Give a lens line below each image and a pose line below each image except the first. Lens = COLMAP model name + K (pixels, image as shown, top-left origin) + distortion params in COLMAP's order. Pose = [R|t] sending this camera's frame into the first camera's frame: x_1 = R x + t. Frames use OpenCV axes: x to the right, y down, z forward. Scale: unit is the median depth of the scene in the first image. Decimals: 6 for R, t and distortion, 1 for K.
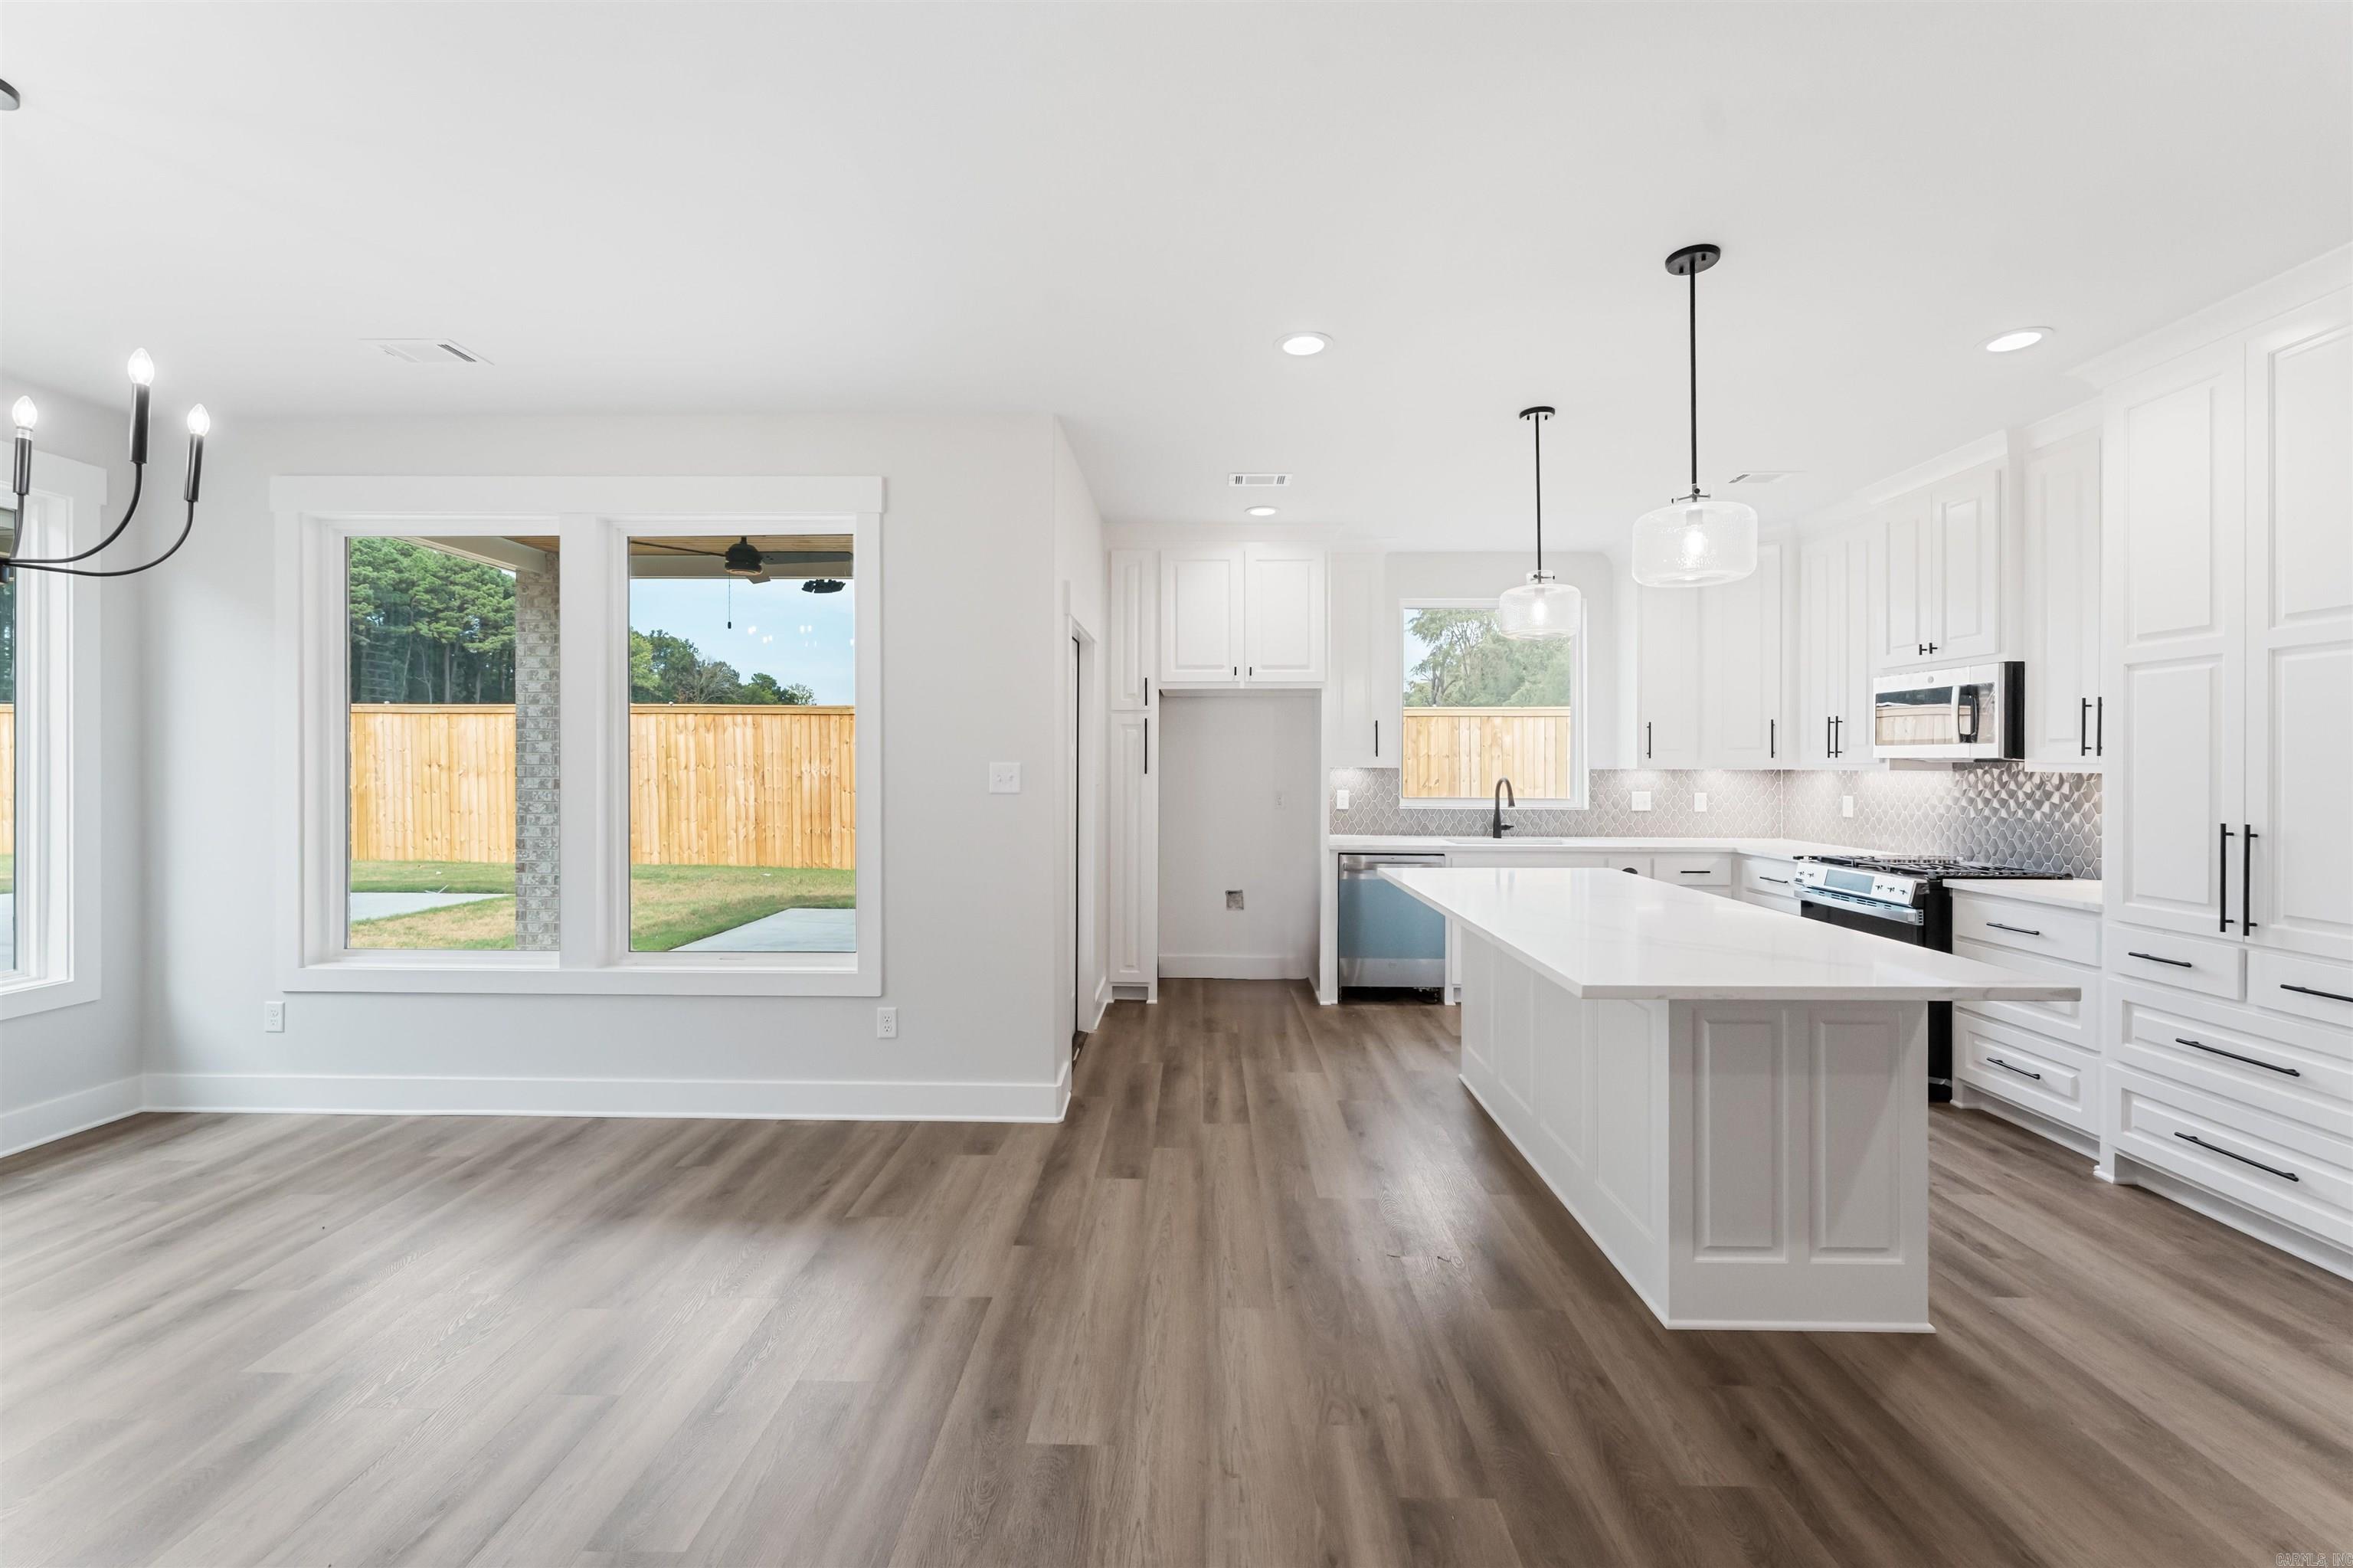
lens RADIAL K [[940.6, 0, 1187.6], [0, 940.6, 768.4], [0, 0, 1]] dist [-0.002789, 0.000323]
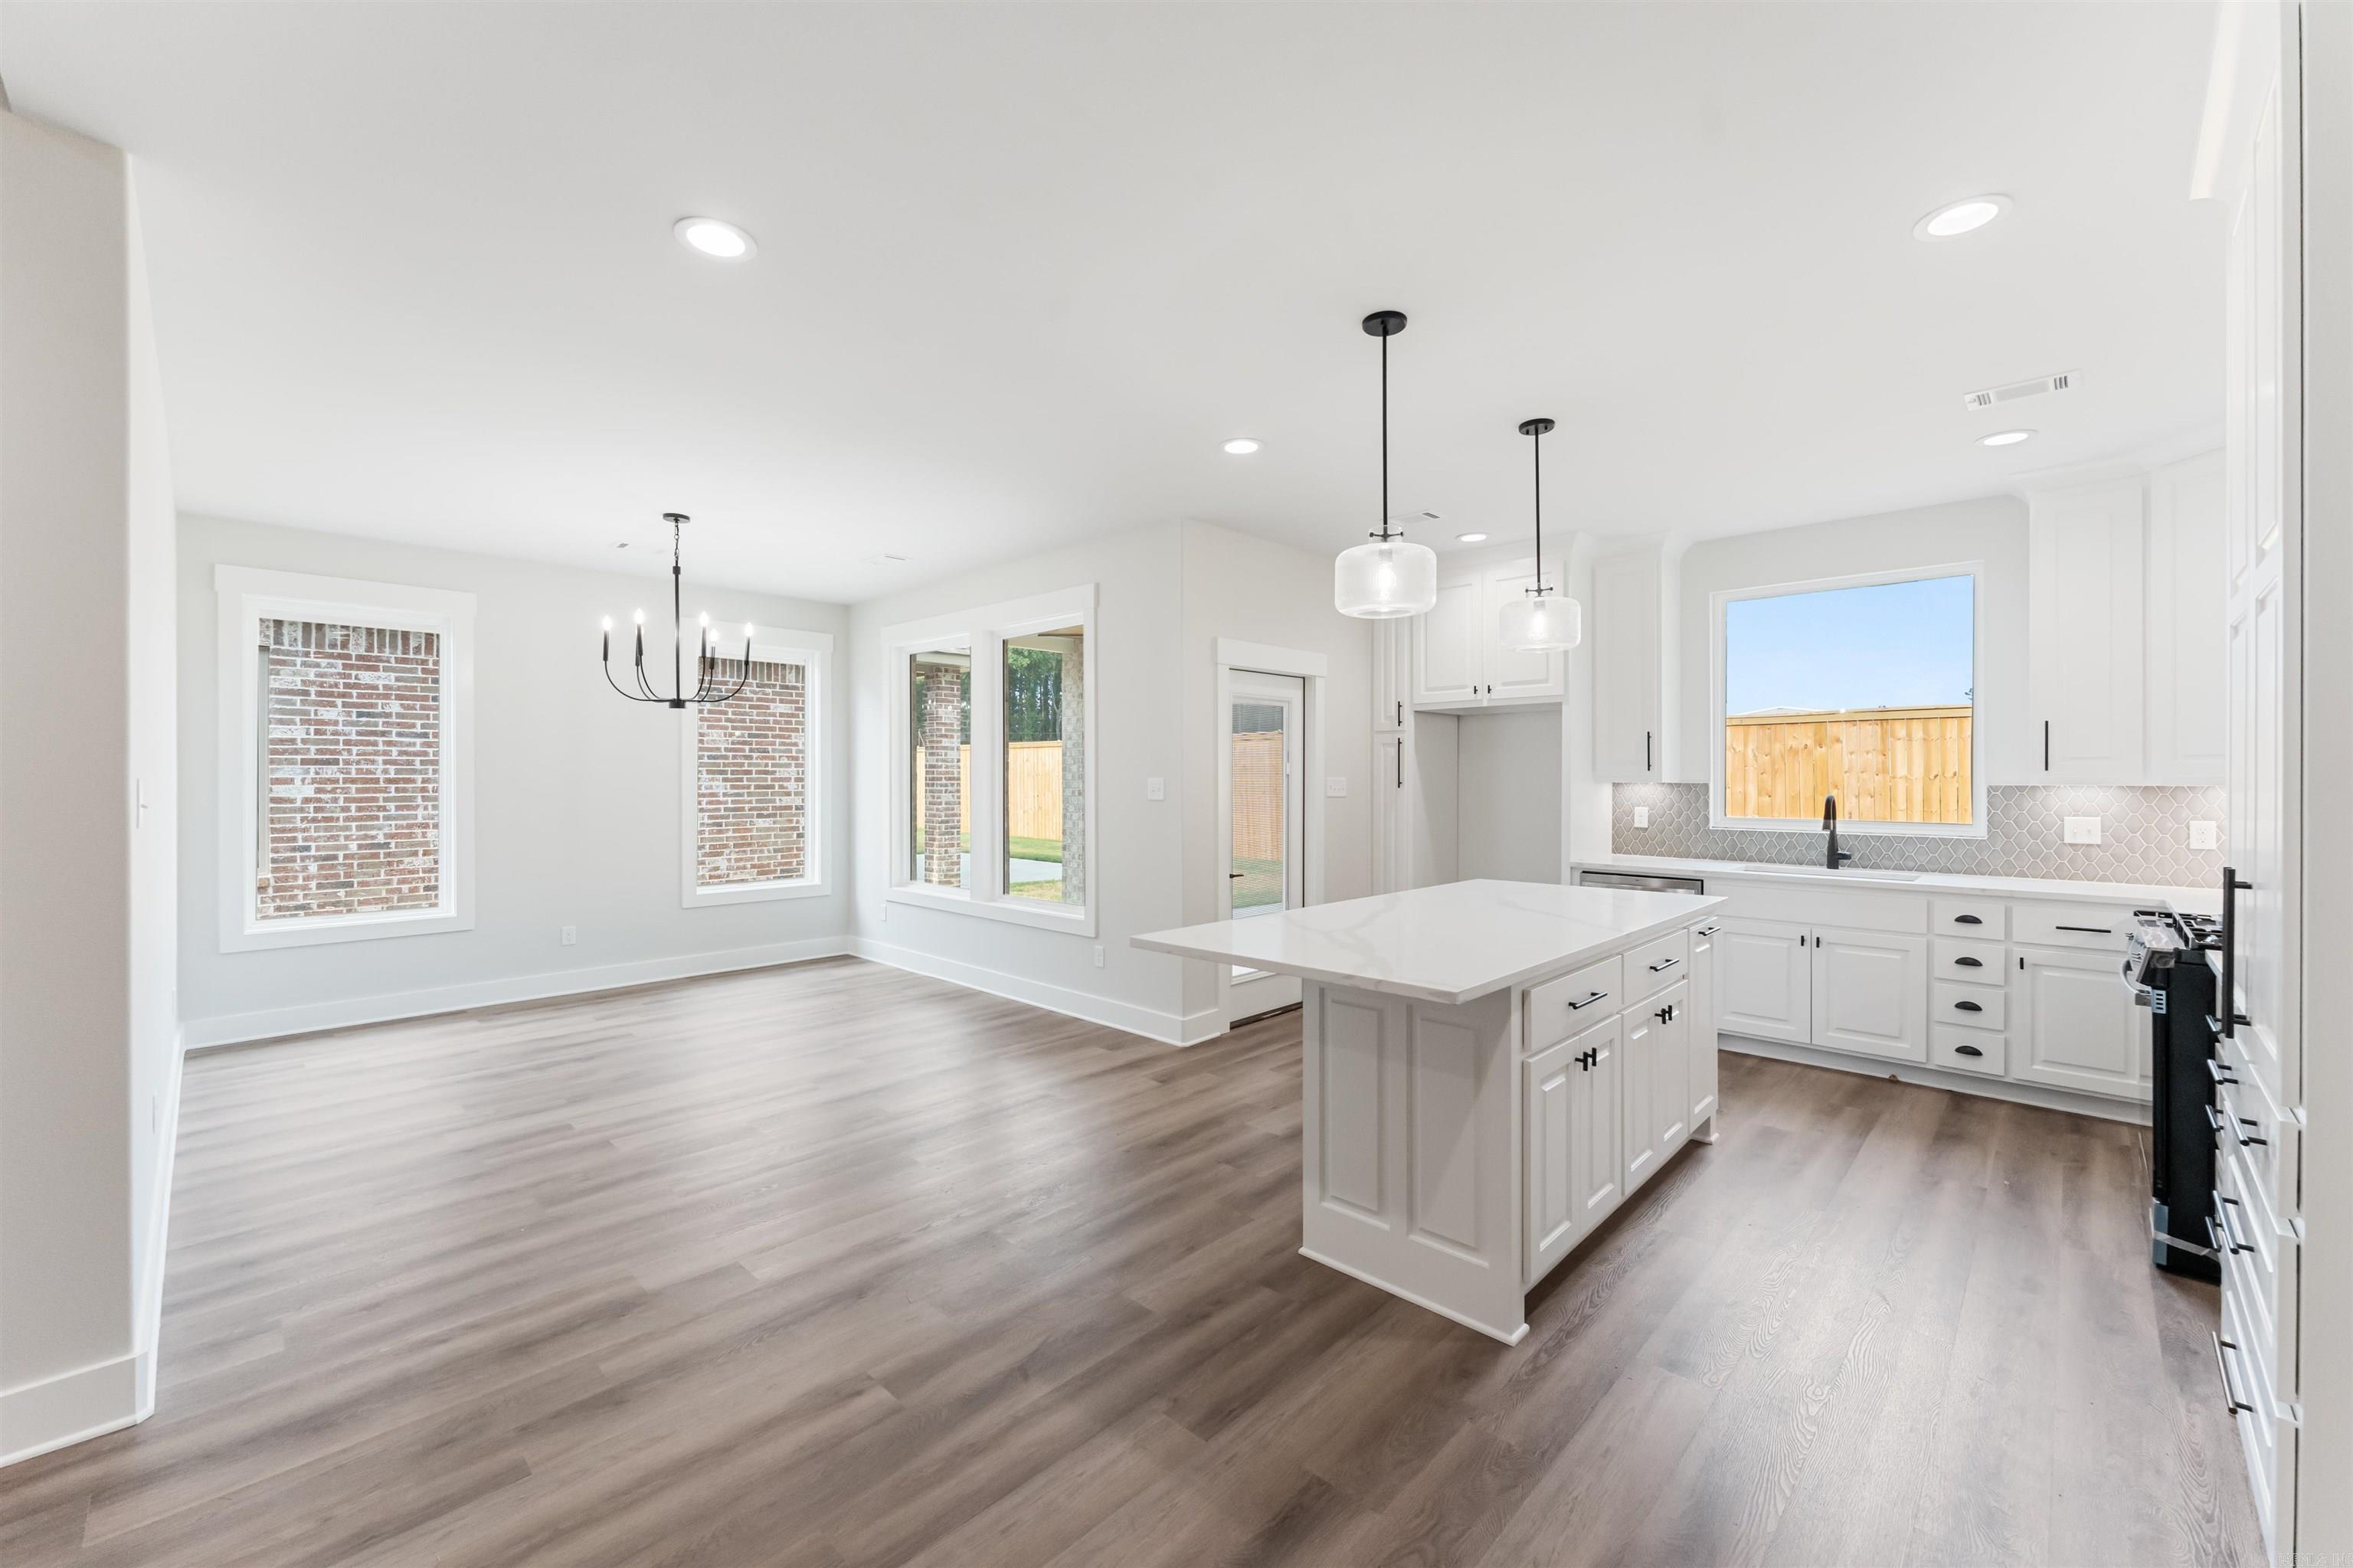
lens RADIAL K [[940.6, 0, 1180.0], [0, 940.6, 785.8], [0, 0, 1]] dist [-0.002789, 0.000323]
pose [[0.732611, 0.003947, -0.680636, 0.514505], [-0.002588, 0.999992, 0.003013, 0.000605], [0.680642, -0.000446, 0.732616, 0.010614]]
